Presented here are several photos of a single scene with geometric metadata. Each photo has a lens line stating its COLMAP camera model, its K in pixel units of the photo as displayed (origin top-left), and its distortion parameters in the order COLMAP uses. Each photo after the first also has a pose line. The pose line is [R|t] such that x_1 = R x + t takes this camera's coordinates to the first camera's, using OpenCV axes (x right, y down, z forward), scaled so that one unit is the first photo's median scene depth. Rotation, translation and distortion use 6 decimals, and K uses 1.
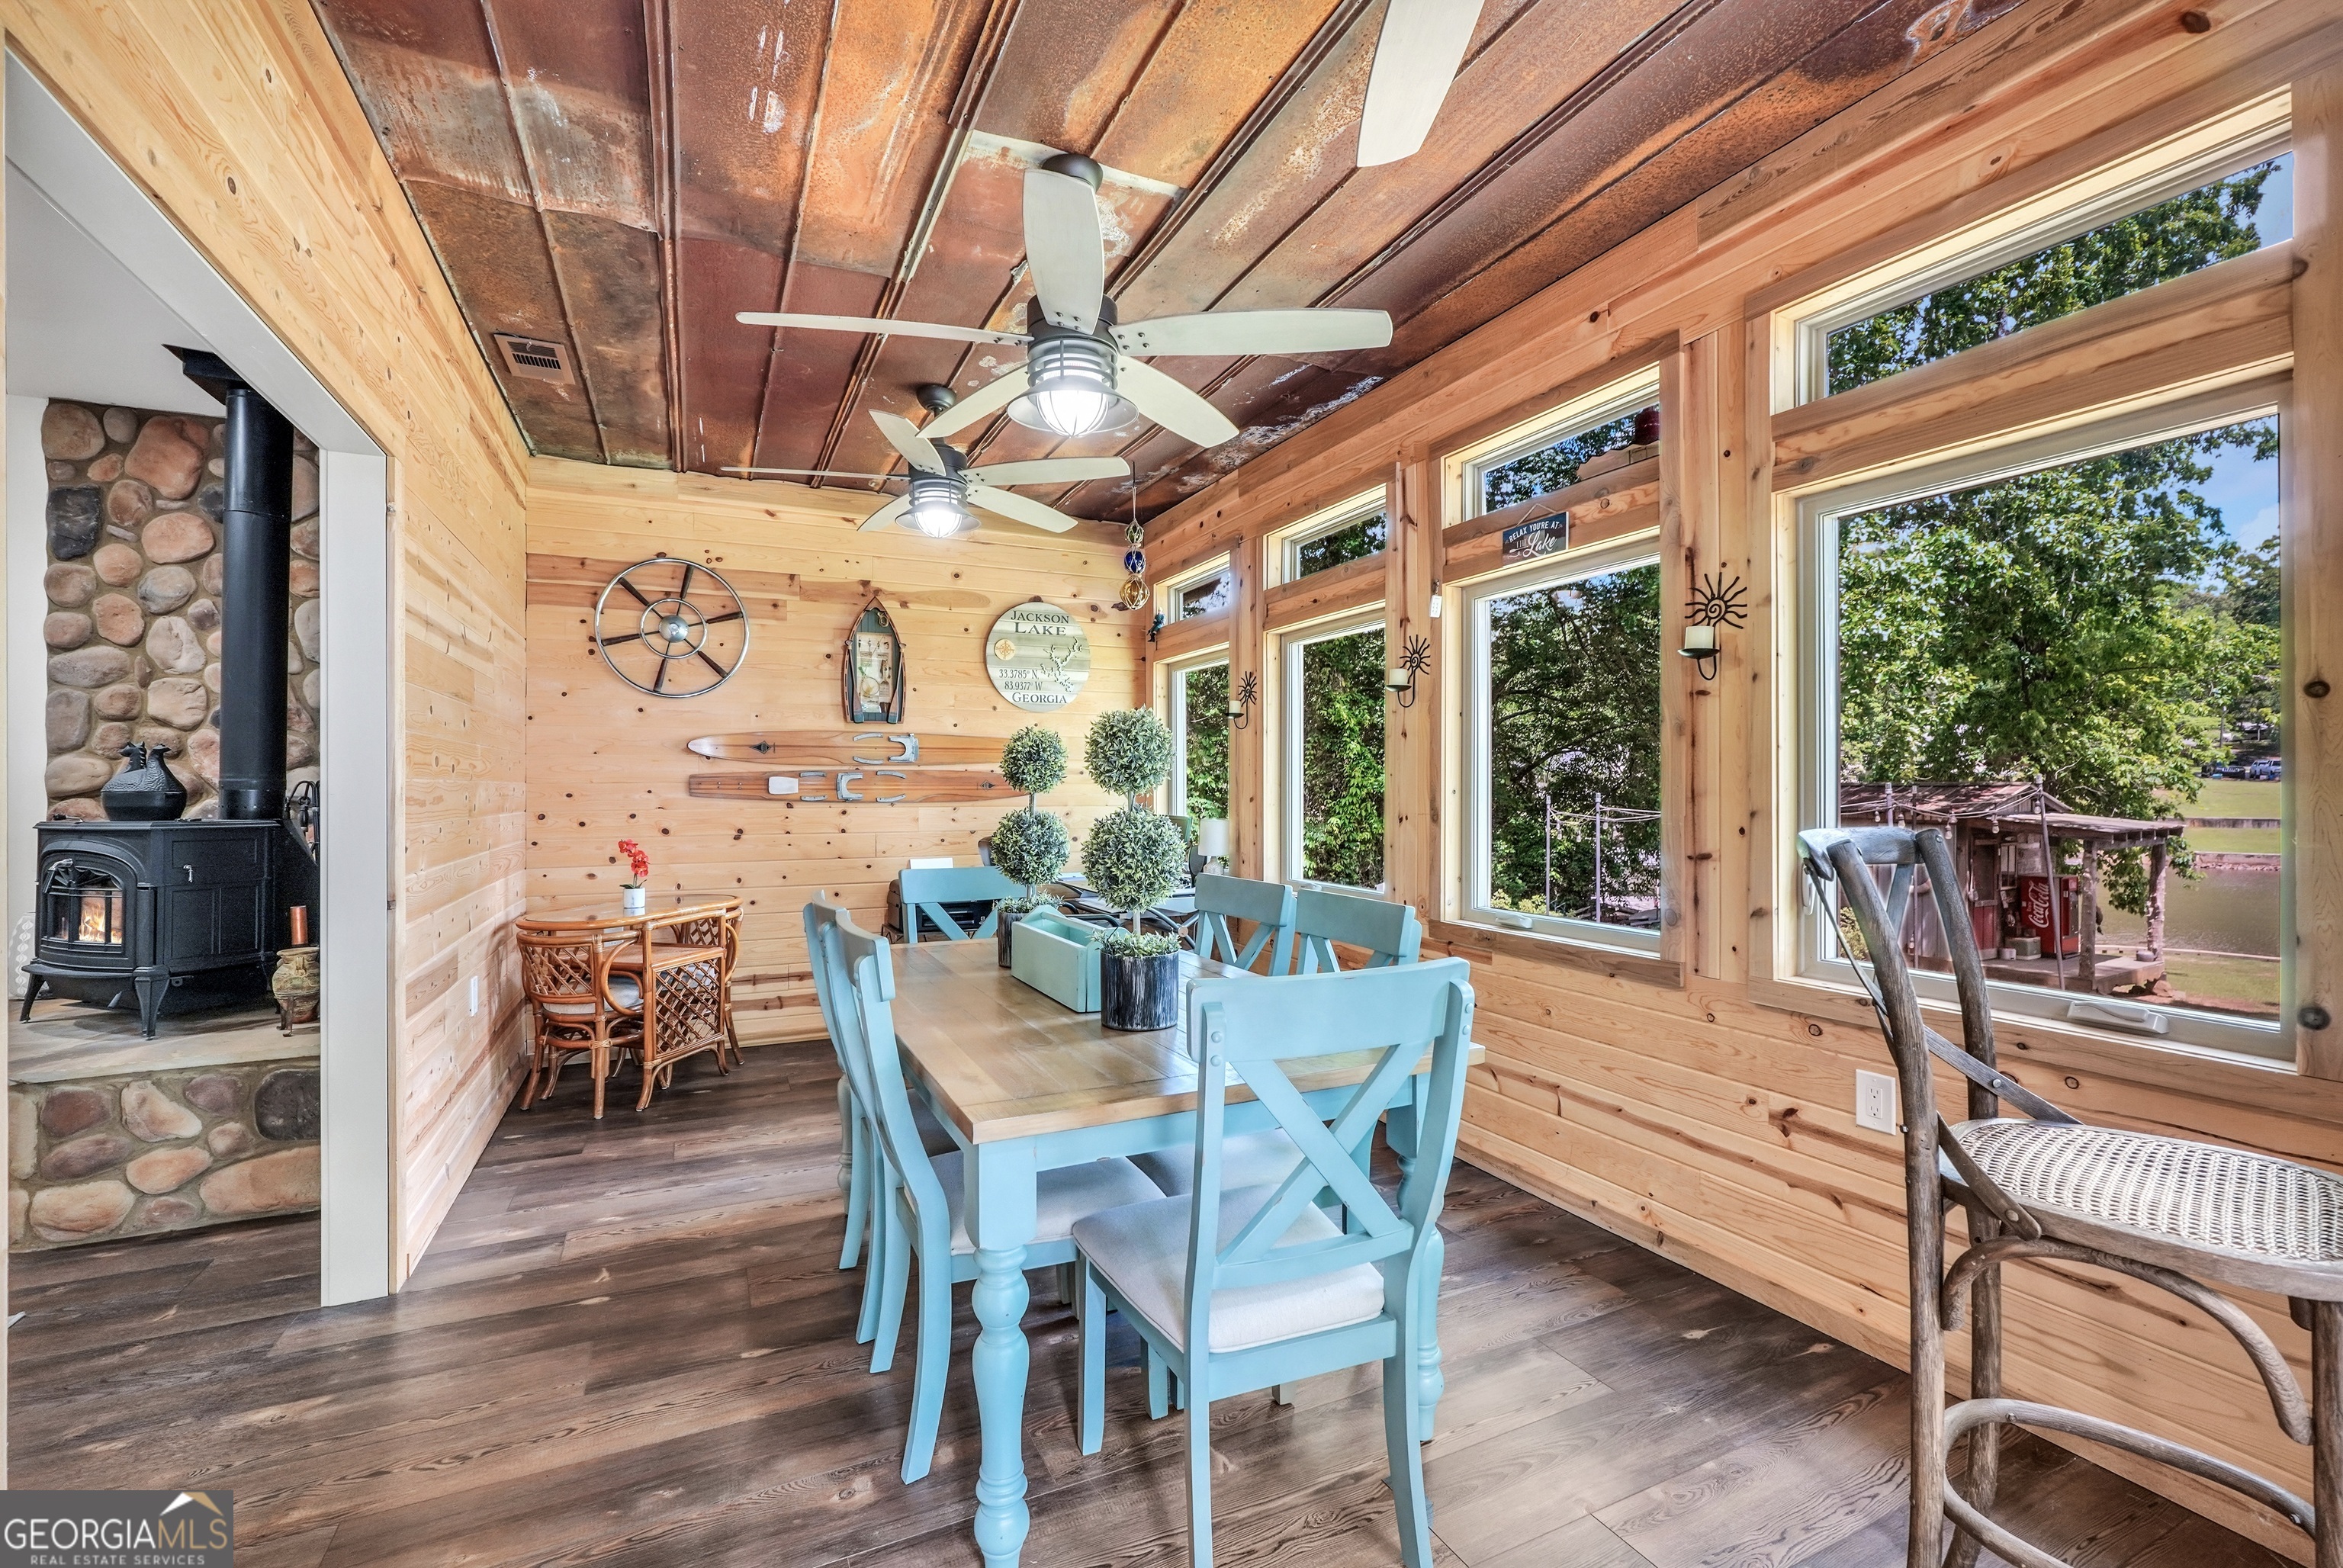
lens RADIAL K [[993.7, 0, 1171.6], [0, 993.7, 783.0], [0, 0, 1]] dist [-0.018680, 0.006834]
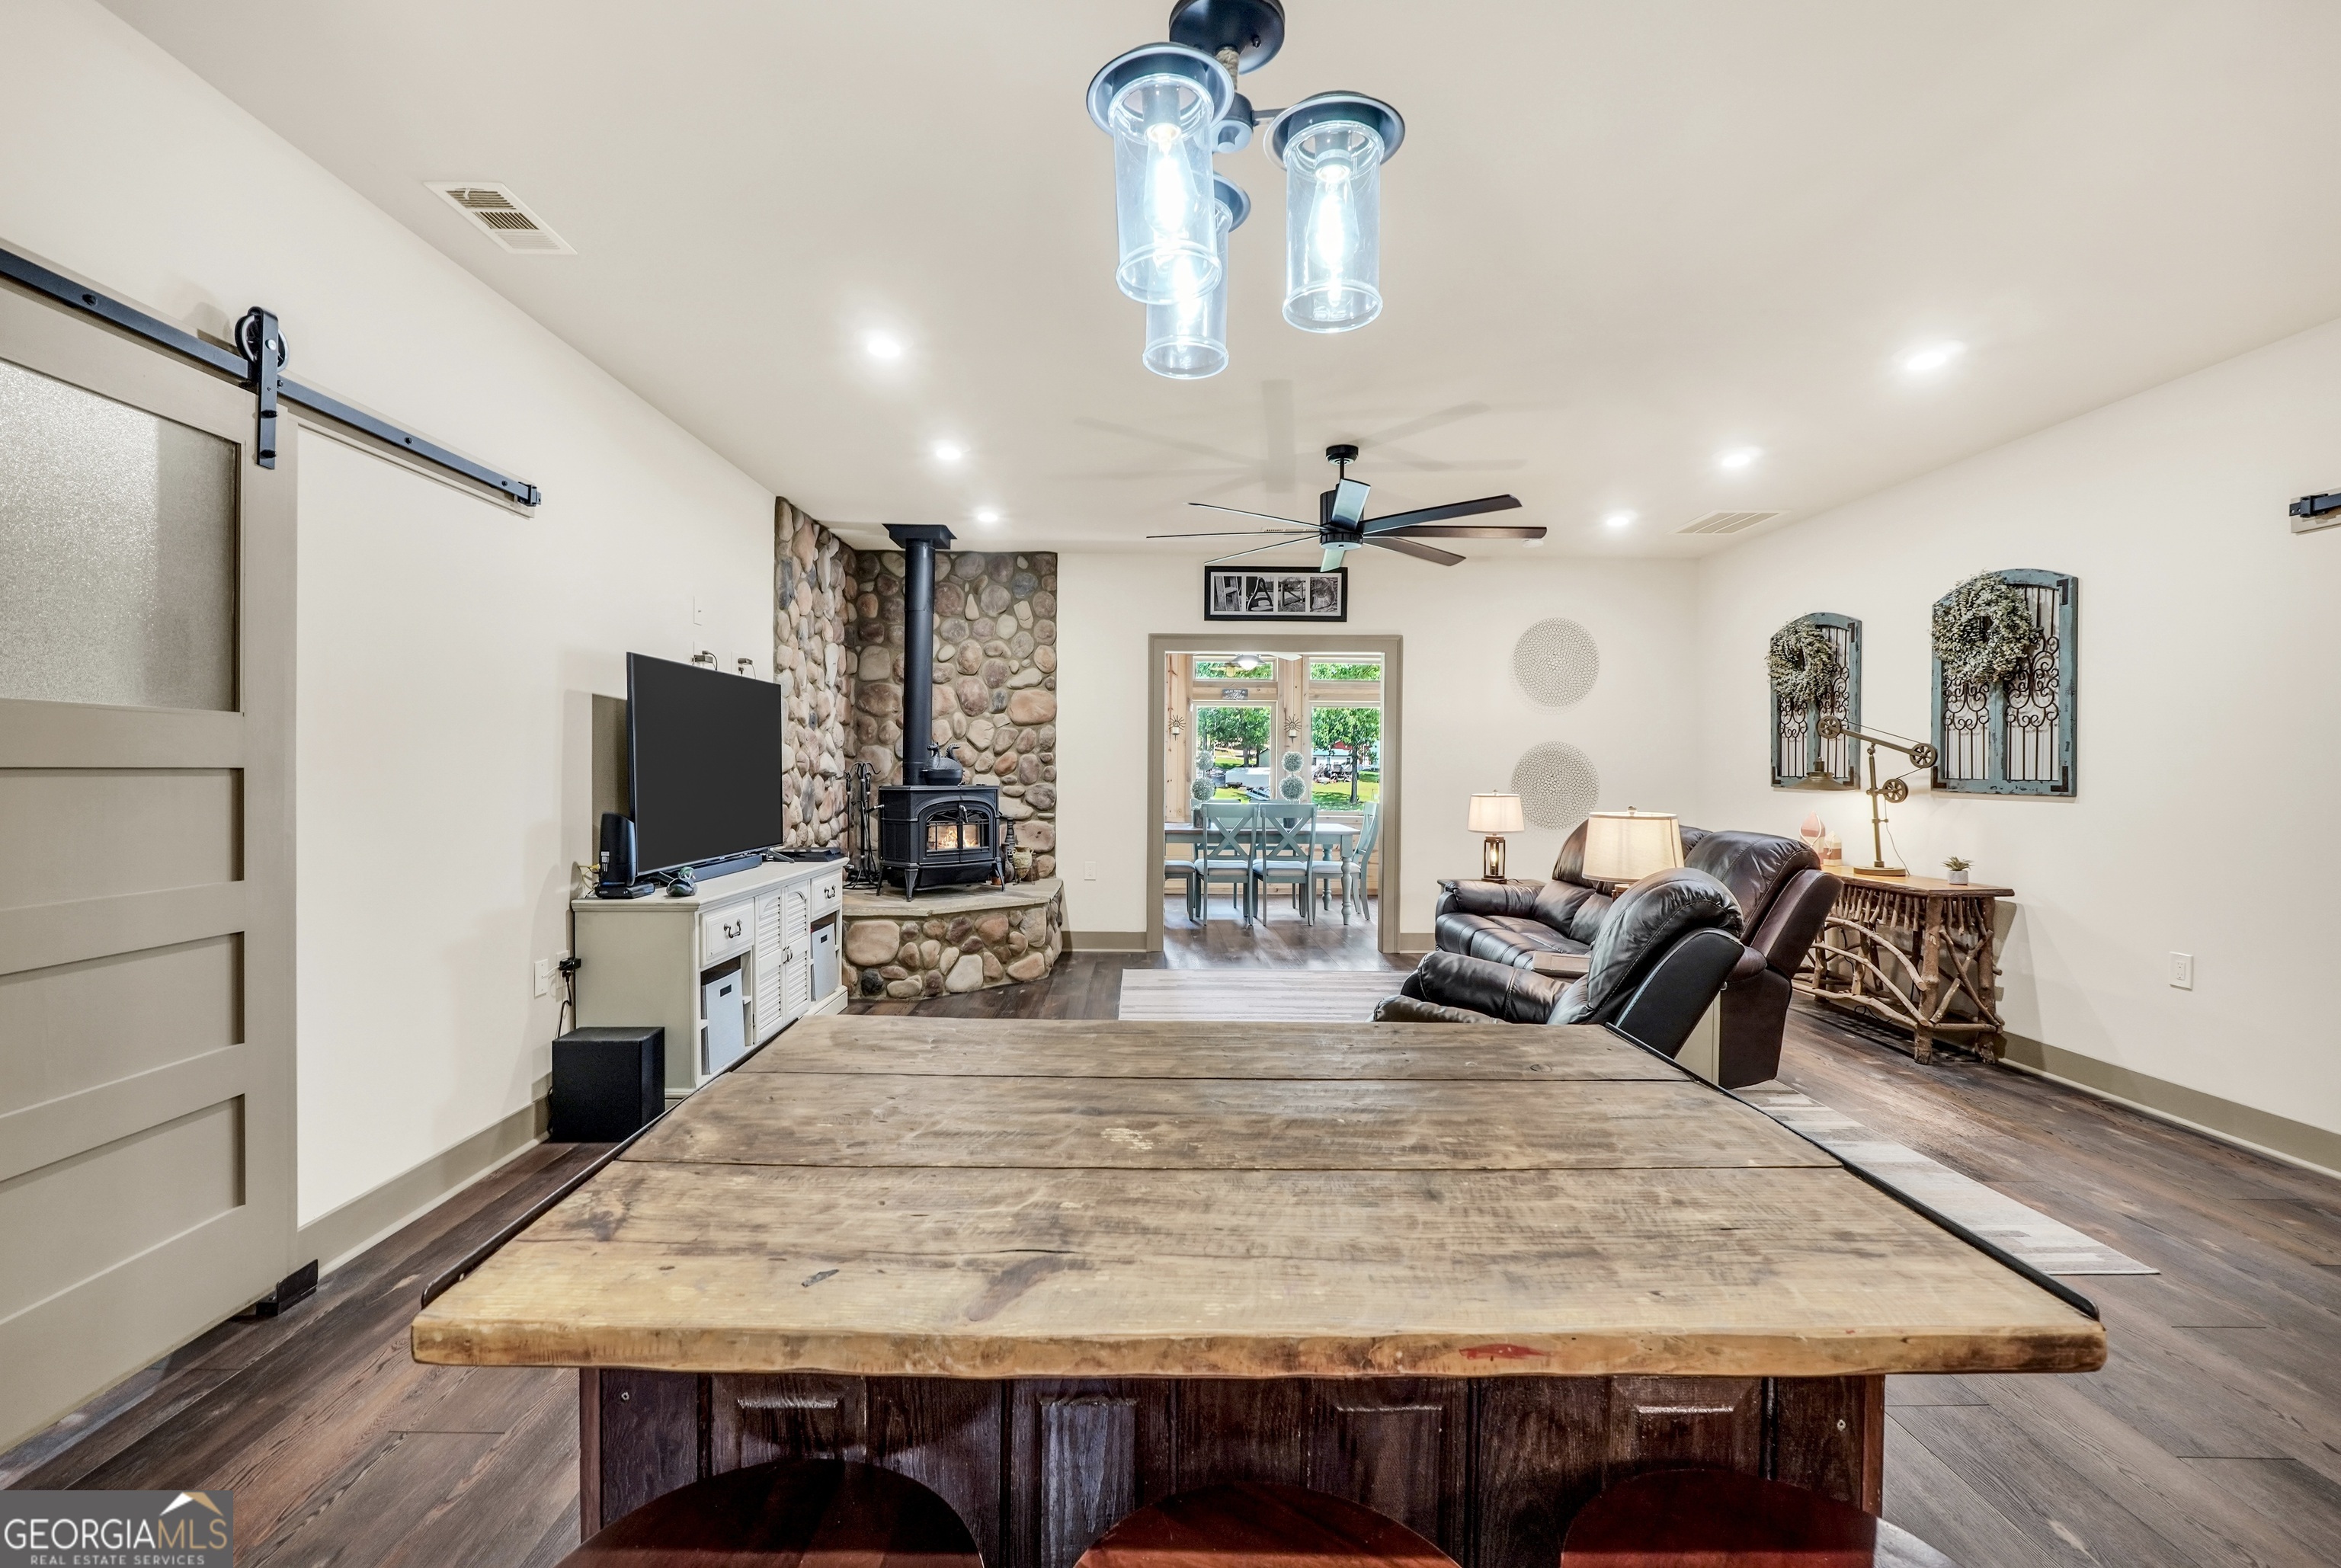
lens RADIAL K [[992.8, 0, 1175.5], [0, 992.8, 782.6], [0, 0, 1]] dist [-0.018680, 0.006834]
pose [[0.405987, -0.008273, 0.913841, -2.975499], [-0.011477, 0.999834, 0.014150, 0.002287], [-0.913807, -0.016233, 0.405825, -0.174396]]
